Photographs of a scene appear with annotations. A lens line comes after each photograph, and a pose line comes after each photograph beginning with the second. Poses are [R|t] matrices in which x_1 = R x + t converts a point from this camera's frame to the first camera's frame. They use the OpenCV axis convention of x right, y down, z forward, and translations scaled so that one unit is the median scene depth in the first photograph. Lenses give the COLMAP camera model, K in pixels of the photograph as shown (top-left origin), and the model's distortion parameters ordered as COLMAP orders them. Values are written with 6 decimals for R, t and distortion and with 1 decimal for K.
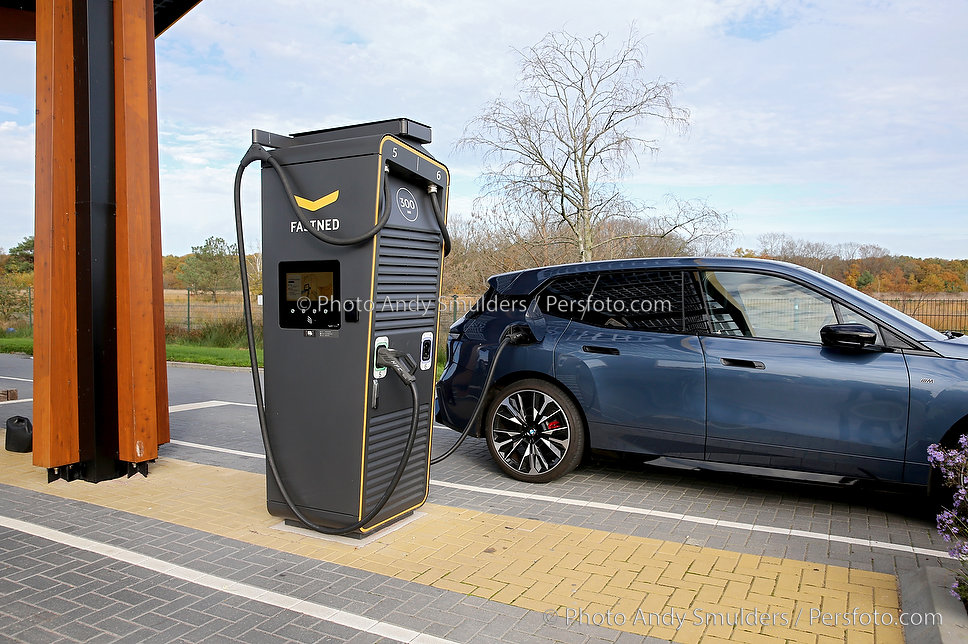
lens RADIAL K [[726.0, 0, 482.1], [0, 726.0, 323.2], [0, 0, 1]] dist [-0.086957, 0.096062]
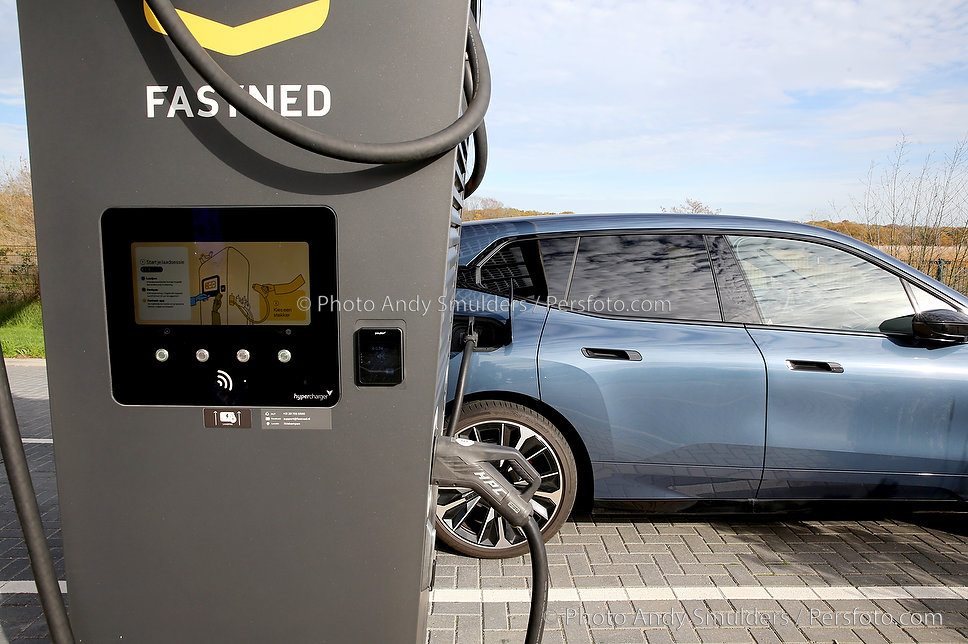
lens RADIAL K [[658.1, 0, 480.1], [0, 658.1, 322.7], [0, 0, 1]] dist [-0.106183, 0.081672]
pose [[0.881846, -0.053465, 0.468497, -0.226284], [0.012198, 0.995805, 0.090683, -0.048125], [-0.471380, -0.074254, 0.878799, 0.552999]]
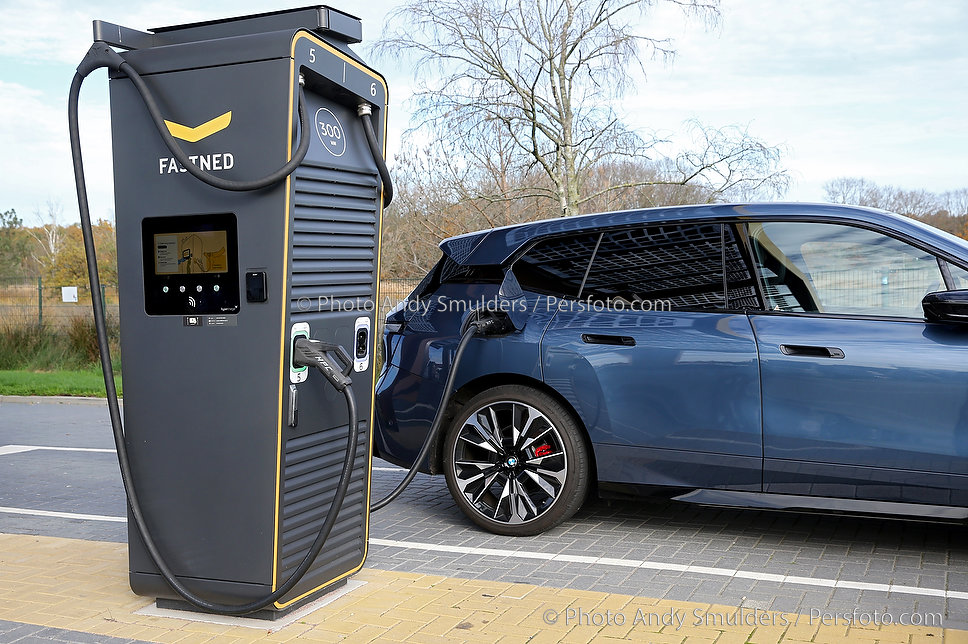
lens RADIAL K [[1108.1, 0, 484.0], [0, 1108.1, 322.0], [0, 0, 1]] dist [0.030688, 0.067045]
pose [[0.997320, -0.026034, 0.068378, -0.028772], [0.026243, 0.999653, -0.002159, 0.020124], [-0.068298, 0.003948, 0.997657, -0.058104]]
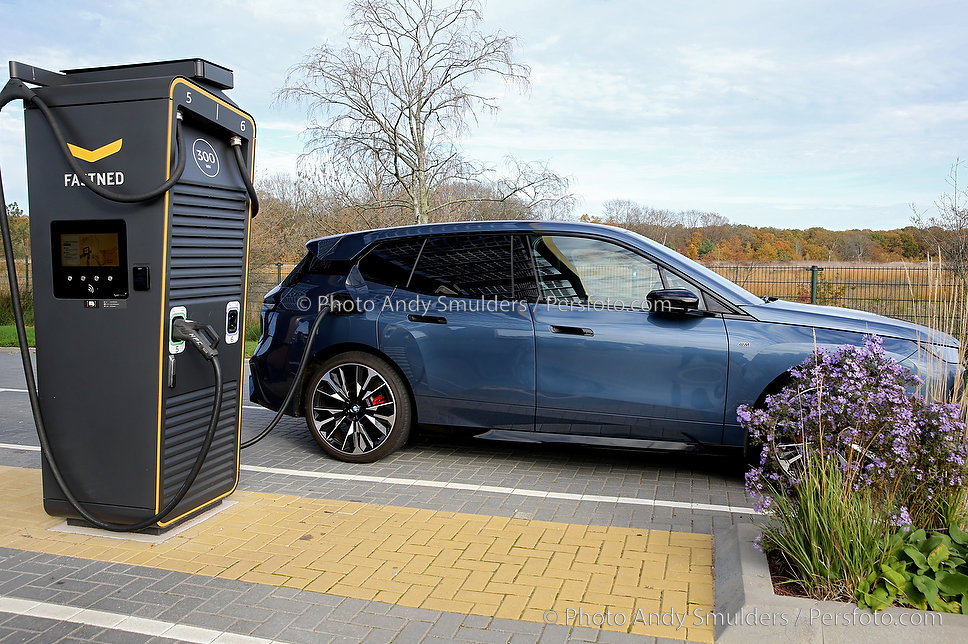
lens RADIAL K [[780.3, 0, 480.1], [0, 780.3, 323.2], [0, 0, 1]] dist [-0.077890, 0.102129]
pose [[0.978233, -0.015363, 0.206942, 0.022219], [0.007528, 0.999227, 0.038596, 0.004138], [-0.207375, -0.036198, 0.977592, -0.003218]]
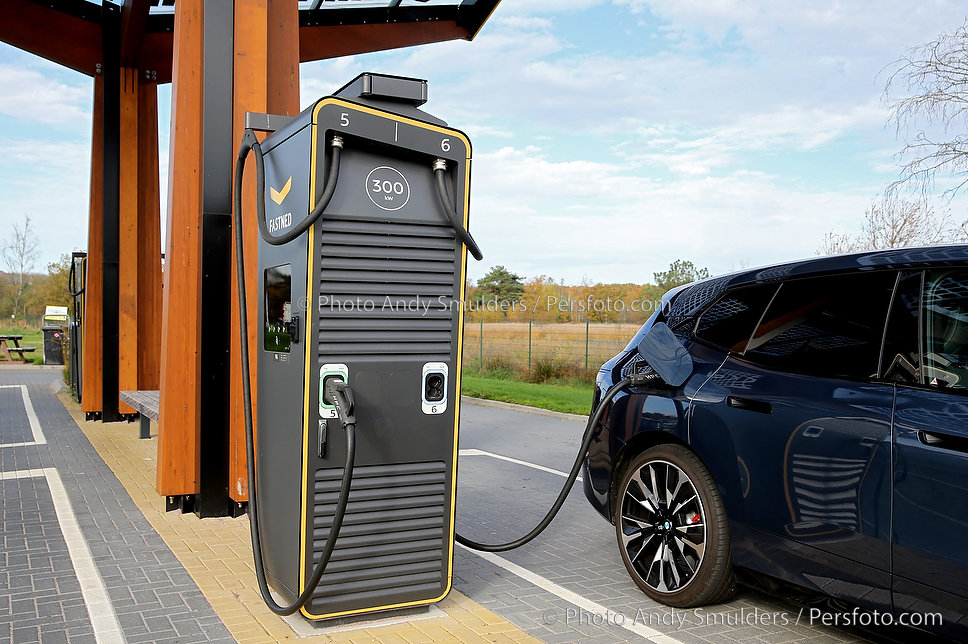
lens RADIAL K [[912.3, 0, 460.1], [0, 912.3, 336.9], [0, 0, 1]] dist [-0.047304, 0.116831]
pose [[0.815796, 0.014112, -0.578168, 0.421640], [-0.034161, 0.999133, -0.023814, 0.007257], [0.577330, 0.039178, 0.815570, 0.239934]]
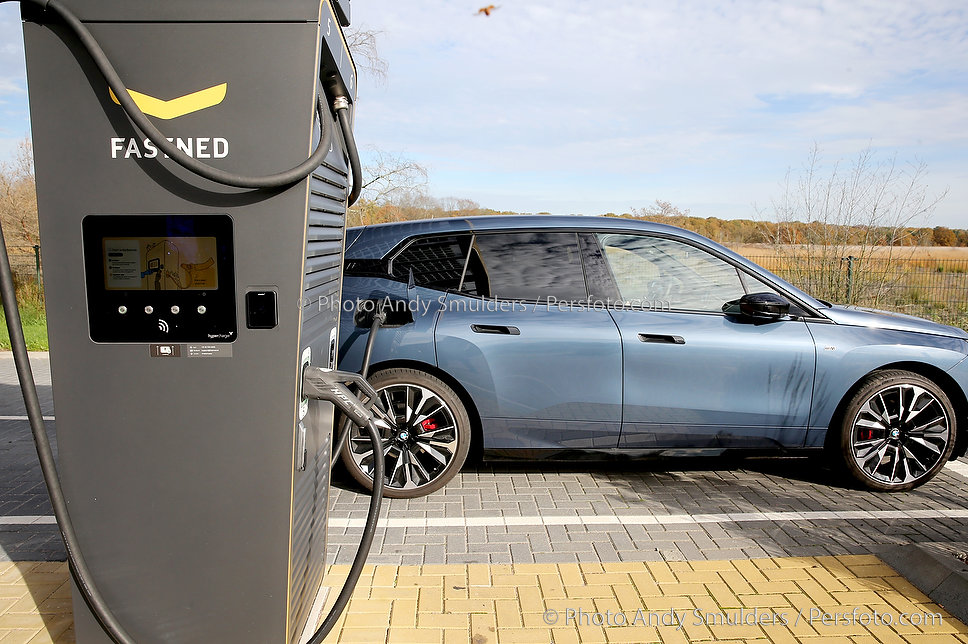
lens RADIAL K [[658.1, 0, 480.1], [0, 658.1, 322.7], [0, 0, 1]] dist [-0.106183, 0.081672]
pose [[0.865123, -0.057456, 0.498258, -0.225339], [0.014042, 0.995802, 0.090448, -0.038528], [-0.501363, -0.071252, 0.862298, 0.385331]]
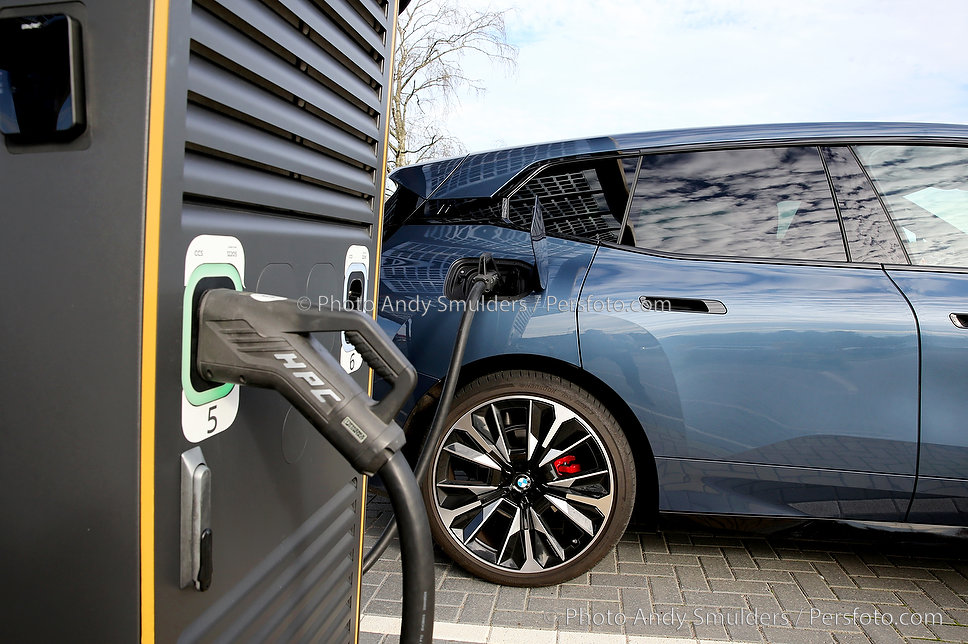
lens RADIAL K [[681.9, 0, 471.9], [0, 681.9, 331.7], [0, 0, 1]] dist [-0.072330, 0.005921]
pose [[0.951180, -0.033897, 0.306770, -0.104368], [0.018518, 0.998428, 0.052907, 0.029940], [-0.308081, -0.044644, 0.950312, 0.645653]]
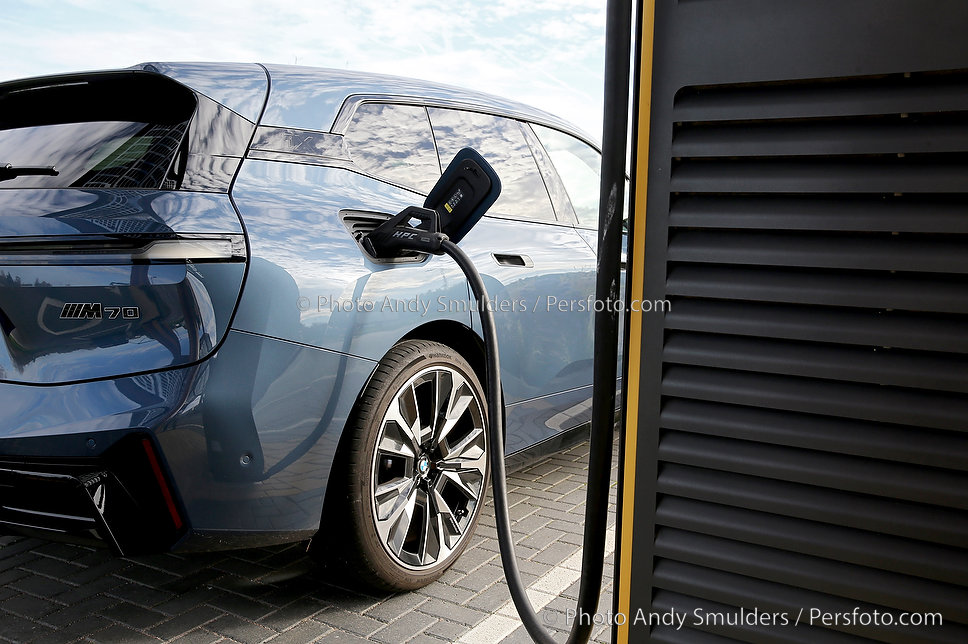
lens RADIAL K [[912.3, 0, 460.1], [0, 912.3, 336.9], [0, 0, 1]] dist [-0.047304, 0.116831]
pose [[0.076545, -0.130756, 0.988455, -0.487620], [0.033818, 0.991134, 0.128492, 0.008211], [-0.996492, 0.023592, 0.080289, 1.018789]]
